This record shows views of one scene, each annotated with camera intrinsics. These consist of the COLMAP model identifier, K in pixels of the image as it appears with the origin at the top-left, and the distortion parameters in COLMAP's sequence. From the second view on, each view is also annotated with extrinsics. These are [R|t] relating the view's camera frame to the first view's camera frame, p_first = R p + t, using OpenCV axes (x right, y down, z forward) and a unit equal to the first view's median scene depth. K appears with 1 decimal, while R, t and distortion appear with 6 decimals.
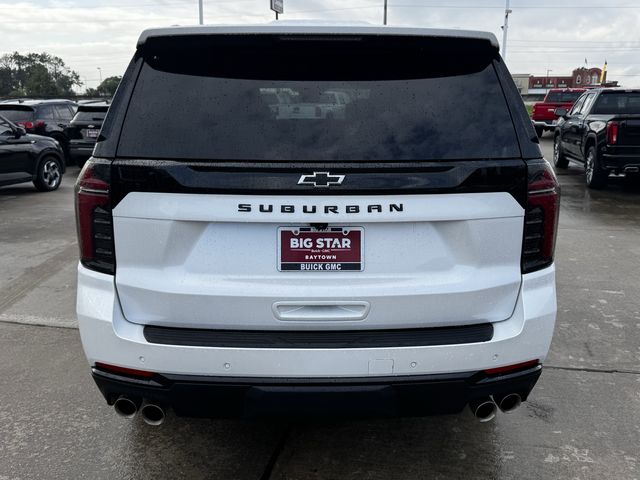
lens RADIAL K [[625.6, 0, 320.0], [0, 625.6, 240.0], [0, 0, 1]] dist [0.067633, -0.021788]
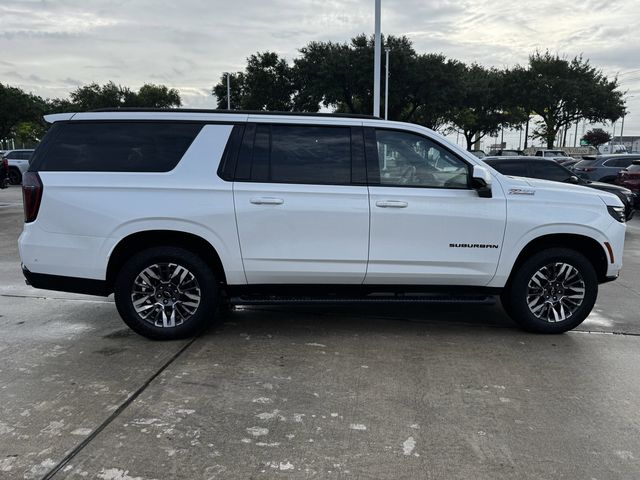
lens RADIAL K [[511.9, 0, 320.0], [0, 511.9, 240.0], [0, 0, 1]] dist [0.048798, -0.004769]
pose [[0.020652, 0.168258, -0.985527, 2.263139], [-0.236876, 0.958494, 0.158679, -0.443339], [0.971320, 0.230171, 0.059651, 2.003276]]
